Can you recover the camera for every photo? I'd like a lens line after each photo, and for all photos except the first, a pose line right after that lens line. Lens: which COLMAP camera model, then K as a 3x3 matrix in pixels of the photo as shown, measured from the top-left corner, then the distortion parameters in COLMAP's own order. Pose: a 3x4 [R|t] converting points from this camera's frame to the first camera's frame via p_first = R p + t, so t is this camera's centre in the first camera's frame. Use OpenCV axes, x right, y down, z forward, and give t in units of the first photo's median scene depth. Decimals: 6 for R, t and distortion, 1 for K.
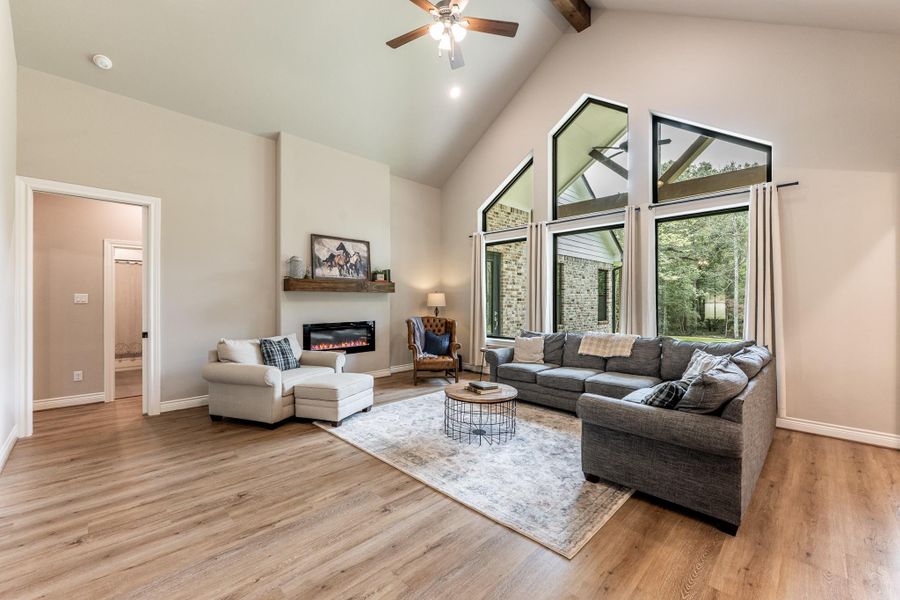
lens RADIAL K [[361.2, 0, 447.3], [0, 361.2, 298.7], [0, 0, 1]] dist [0.001204, 0.000221]
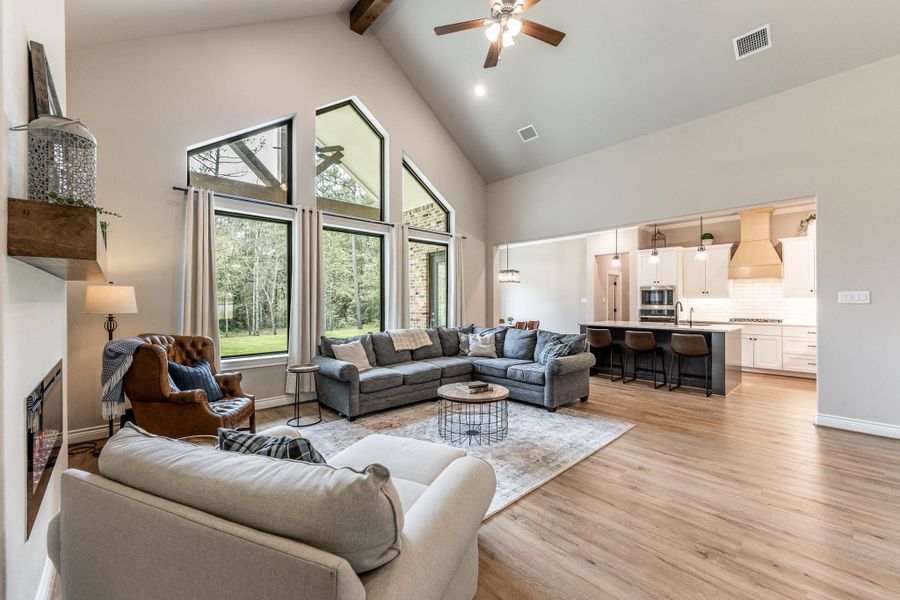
lens RADIAL K [[366.7, 0, 452.0], [0, 366.7, 300.9], [0, 0, 1]] dist [-0.000685, 0.000011]
pose [[0.029587, 0.001775, 0.999561, -0.611331], [-0.005021, 0.999986, -0.001627, 0.004158], [-0.999550, -0.004970, 0.029596, 0.678147]]
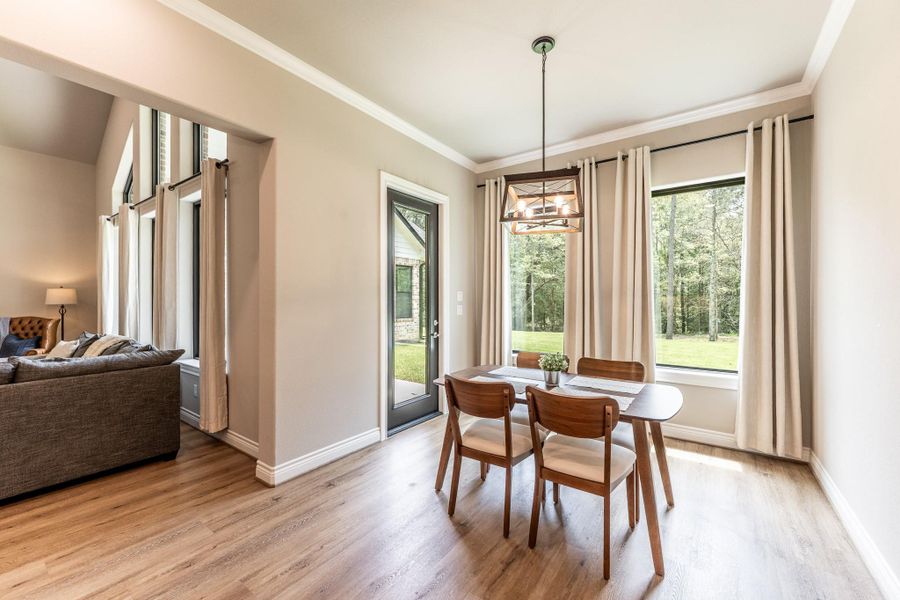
lens RADIAL K [[361.2, 0, 447.3], [0, 361.2, 298.7], [0, 0, 1]] dist [0.001204, 0.000221]
pose [[0.987258, -0.002233, 0.159112, 0.889078], [0.000881, 0.999963, 0.008569, 0.001790], [-0.159125, -0.008319, 0.987223, 0.046482]]
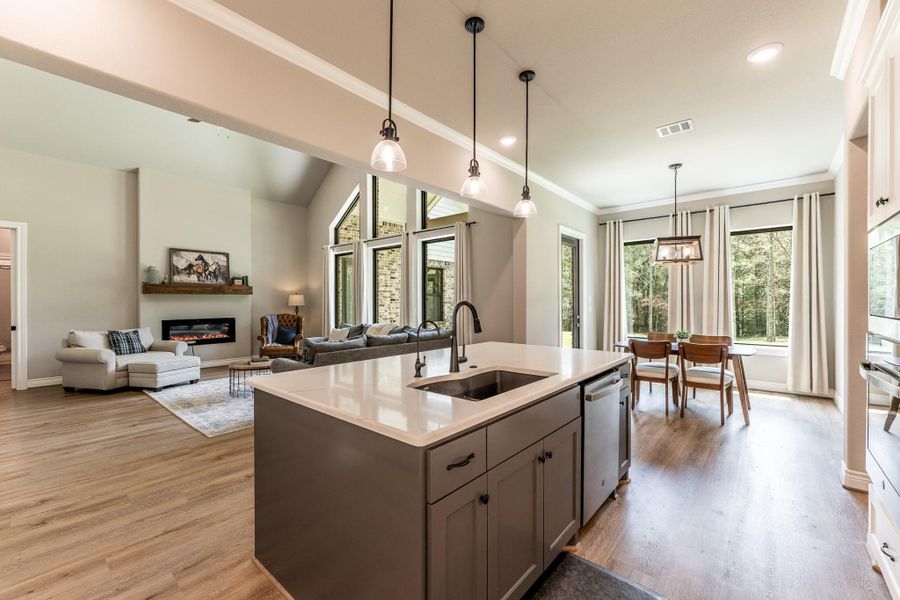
lens RADIAL K [[366.7, 0, 452.0], [0, 366.7, 300.9], [0, 0, 1]] dist [-0.000685, 0.000011]
pose [[0.996868, -0.003454, 0.079007, 0.490755], [0.002950, 0.999975, 0.006495, -0.001806], [-0.079027, -0.006242, 0.996853, -0.339729]]
